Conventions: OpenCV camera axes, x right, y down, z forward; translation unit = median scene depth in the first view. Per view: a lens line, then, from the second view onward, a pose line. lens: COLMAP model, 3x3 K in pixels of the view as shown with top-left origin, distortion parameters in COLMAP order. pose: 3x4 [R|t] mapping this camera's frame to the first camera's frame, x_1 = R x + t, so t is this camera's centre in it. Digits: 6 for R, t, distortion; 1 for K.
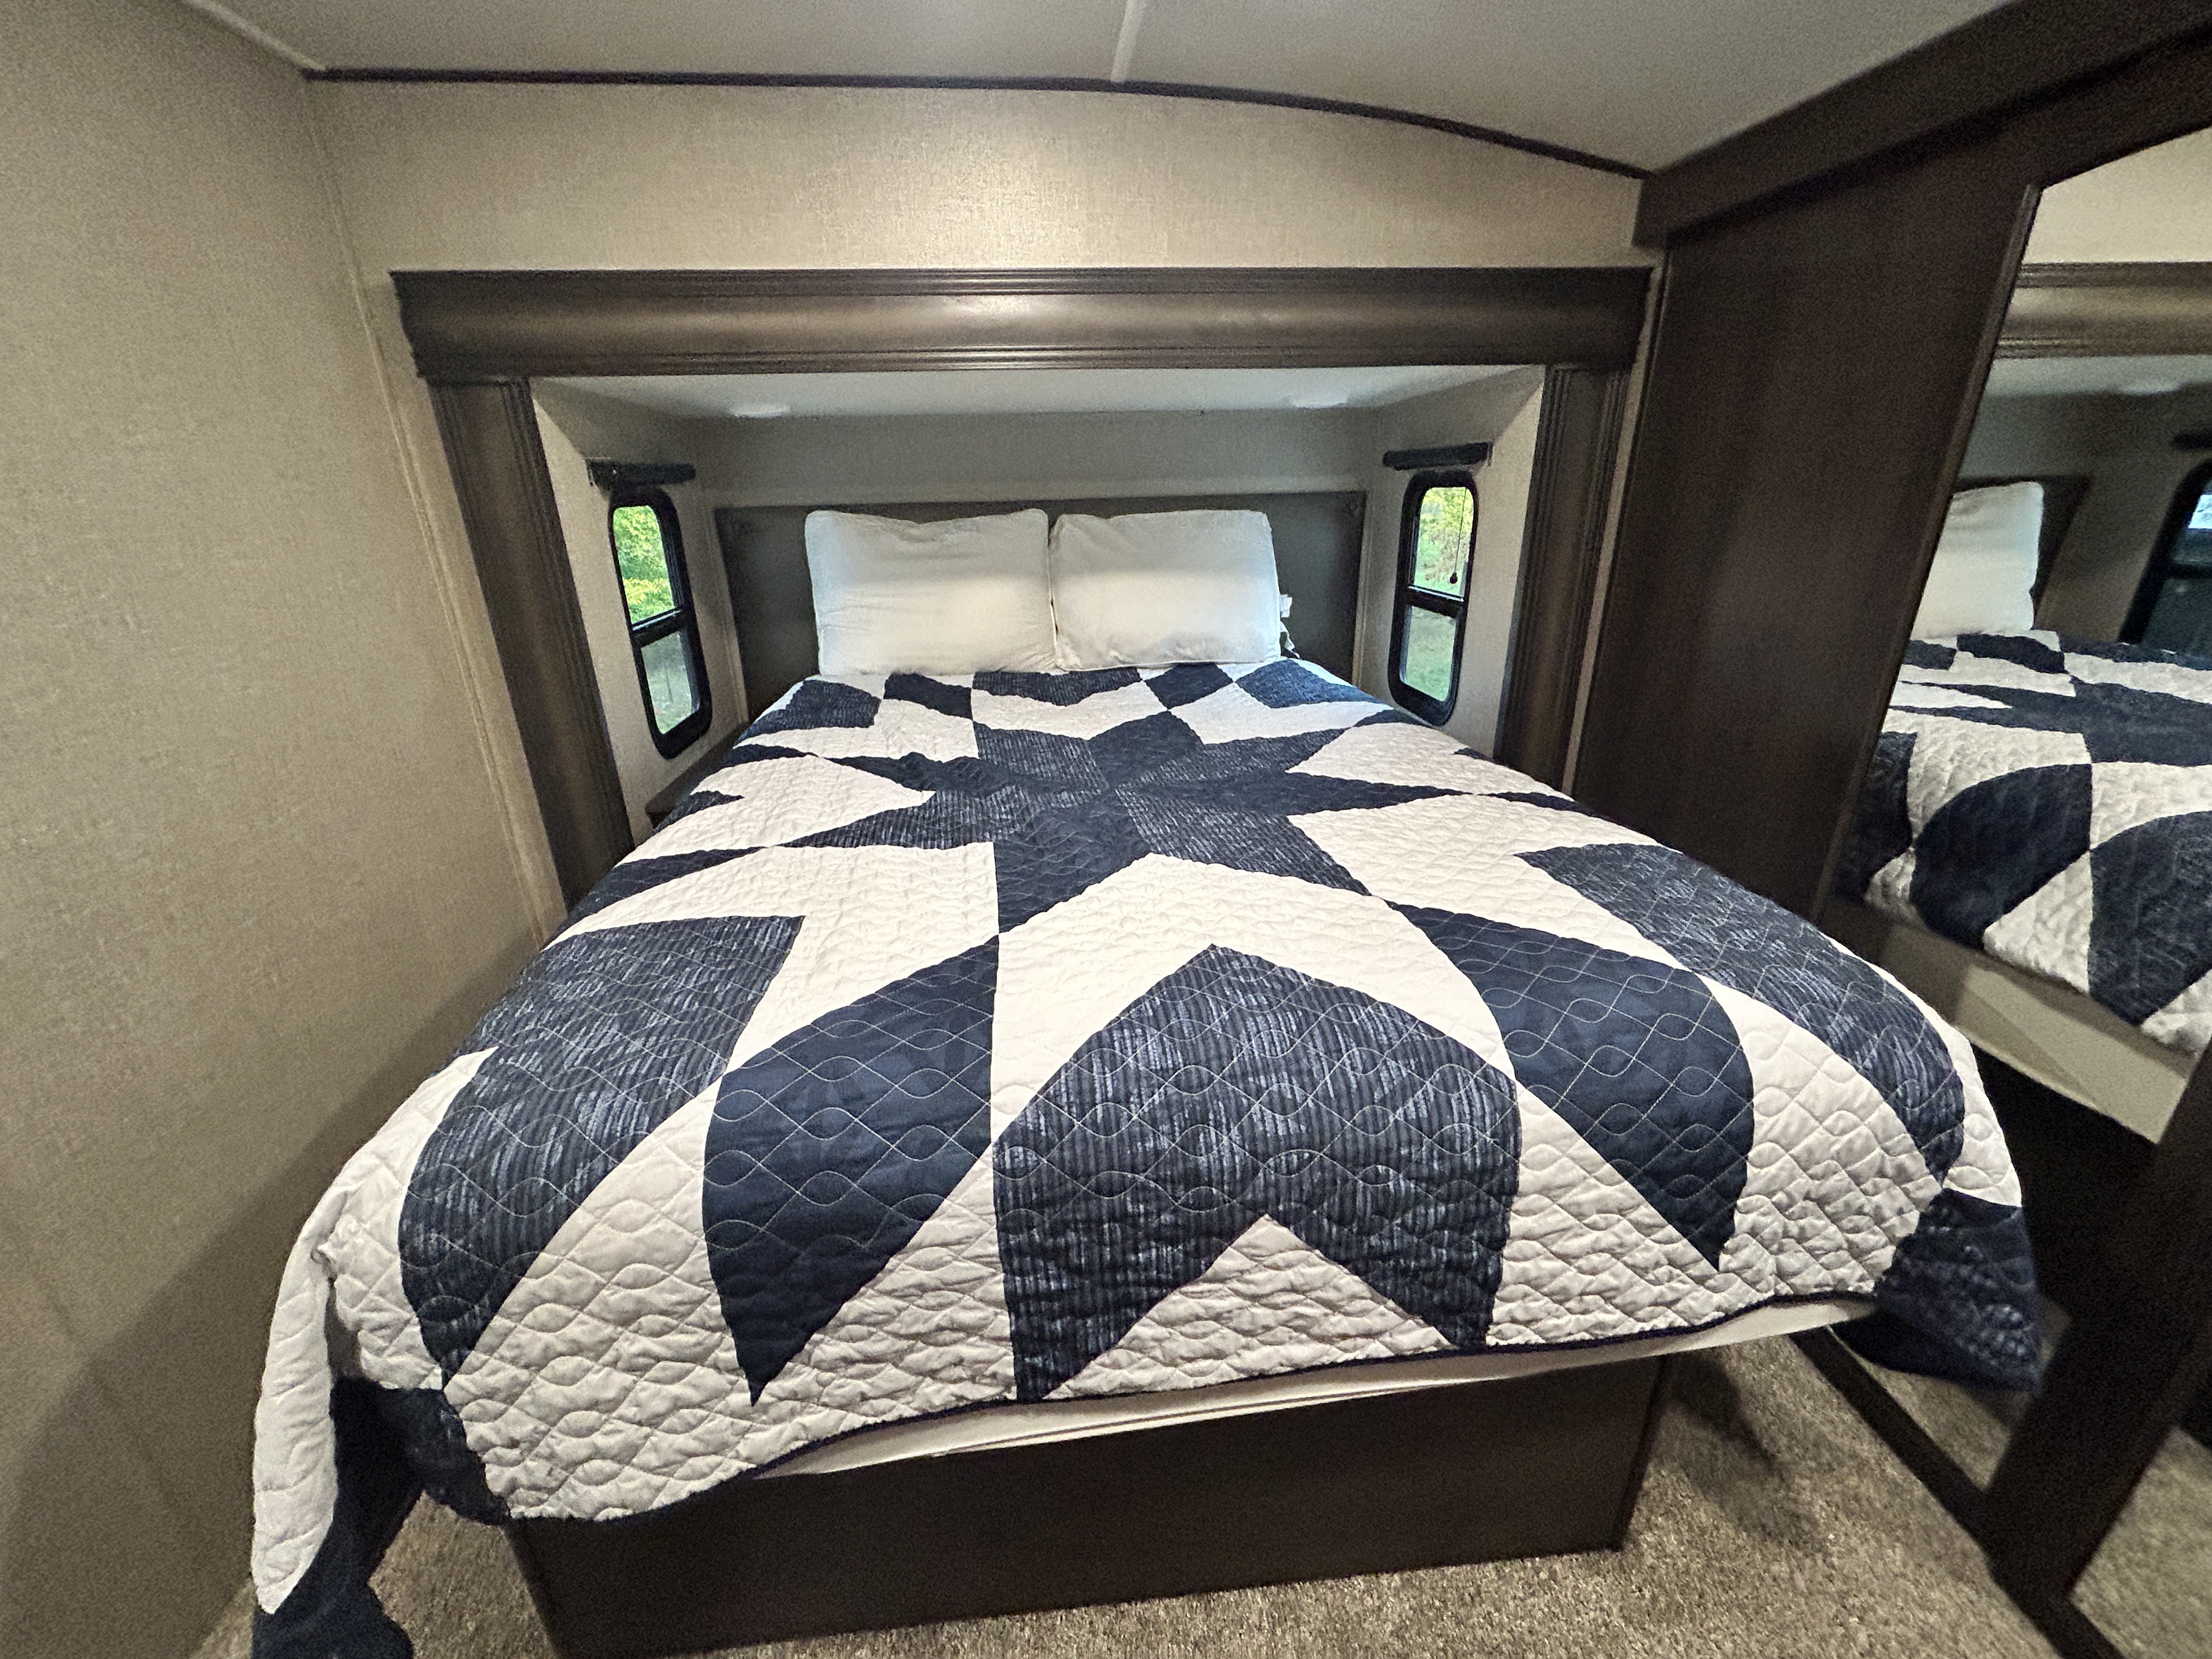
lens RADIAL K [[895.7, 0, 1112.4], [0, 895.7, 823.3], [0, 0, 1]] dist [0.002826, 0.000055]
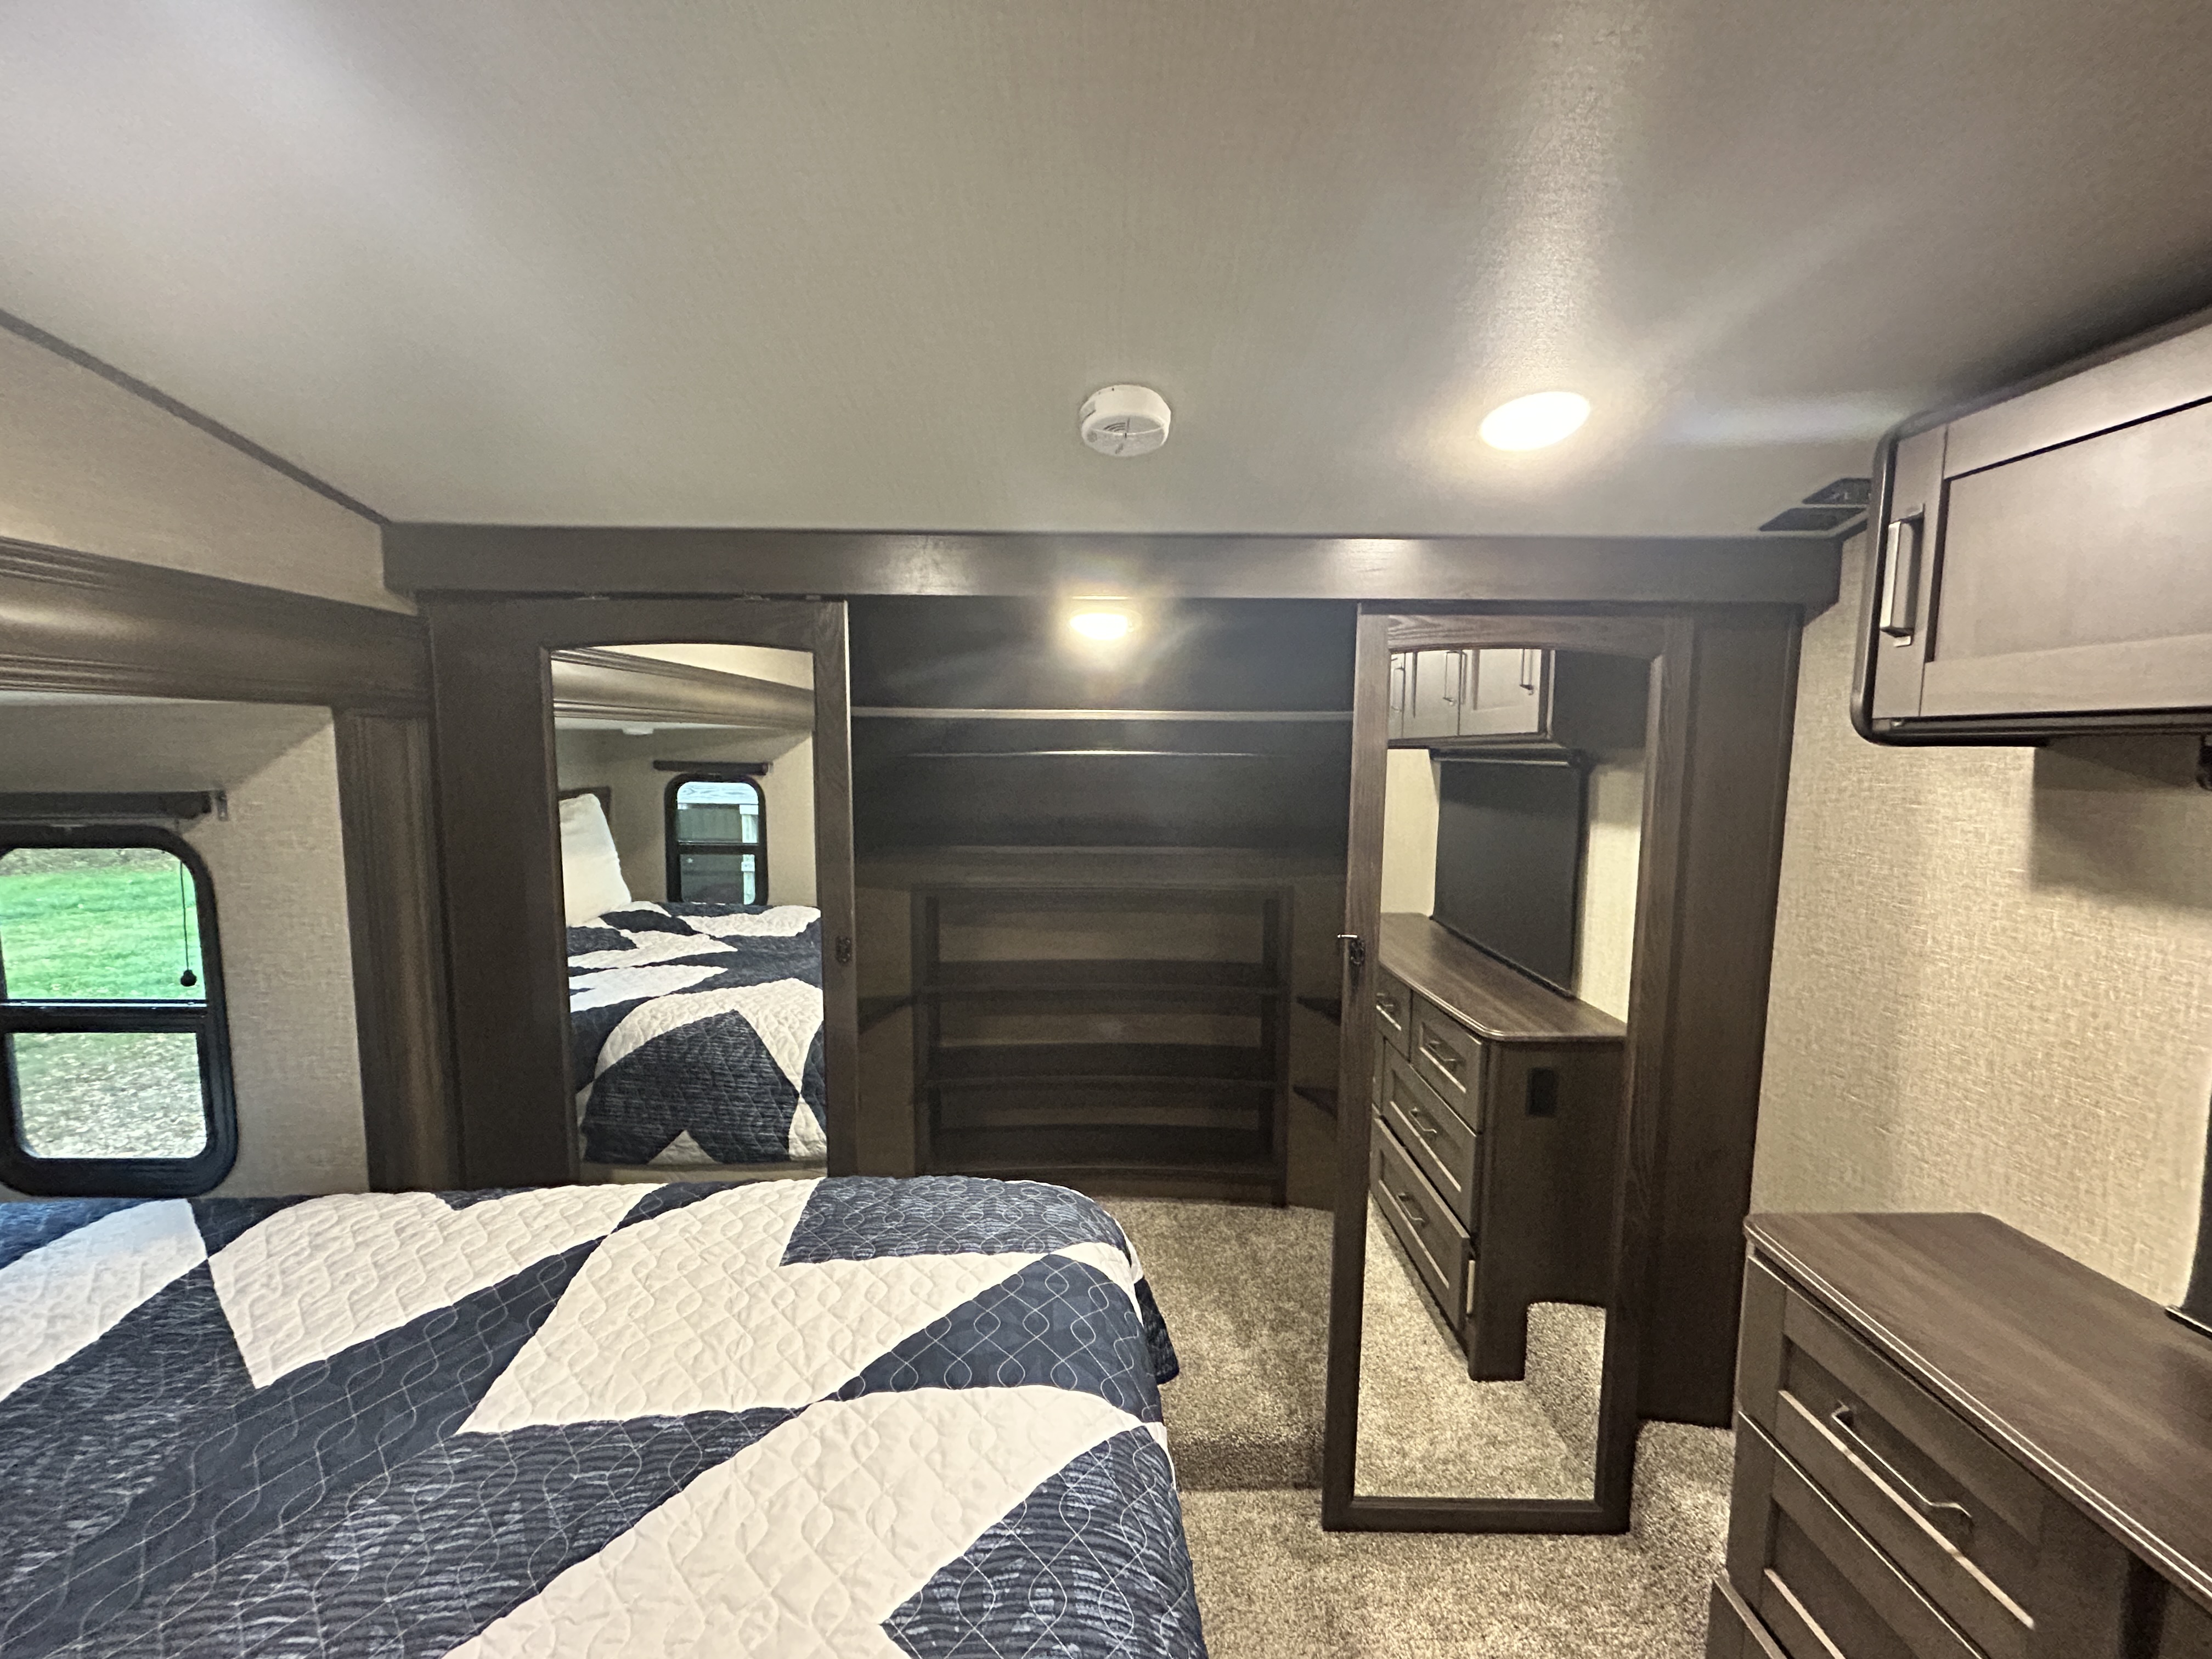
lens RADIAL K [[895.7, 0, 1097.9], [0, 895.7, 834.4], [0, 0, 1]] dist [0.002826, 0.000055]
pose [[0.092441, -0.083107, 0.992244, -0.332786], [0.349212, 0.935921, 0.045855, -0.264553], [-0.932473, 0.342264, 0.115539, 0.404704]]
